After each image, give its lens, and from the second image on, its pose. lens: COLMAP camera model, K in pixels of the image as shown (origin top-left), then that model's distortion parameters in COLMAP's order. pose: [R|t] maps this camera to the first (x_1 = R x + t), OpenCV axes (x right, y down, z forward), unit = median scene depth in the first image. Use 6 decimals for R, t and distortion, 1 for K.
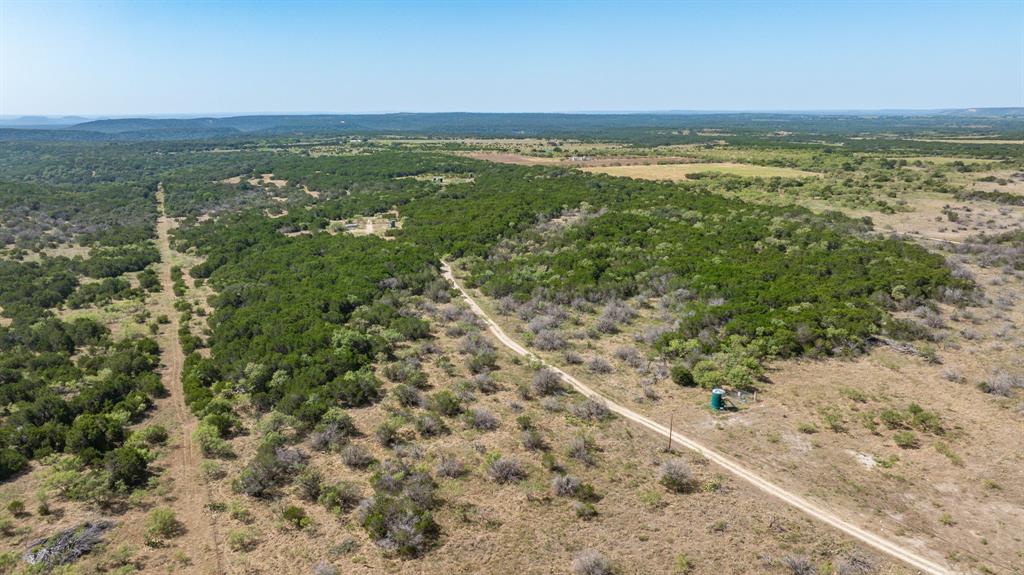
lens RADIAL K [[711.4, 0, 512.0], [0, 711.4, 287.5], [0, 0, 1]] dist [-0.045743, 0.043290]
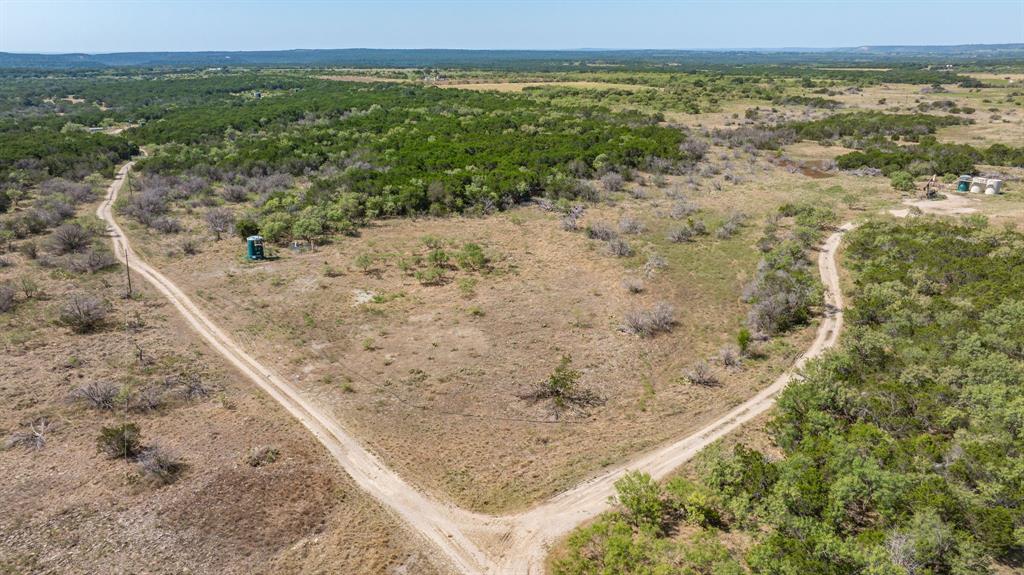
lens RADIAL K [[711.4, 0, 512.0], [0, 711.4, 287.5], [0, 0, 1]] dist [-0.045743, 0.043290]
pose [[0.992139, -0.040255, 0.118491, 0.410029], [0.030392, 0.996011, 0.083898, 0.118024], [-0.121396, -0.079638, 0.989404, 0.093979]]
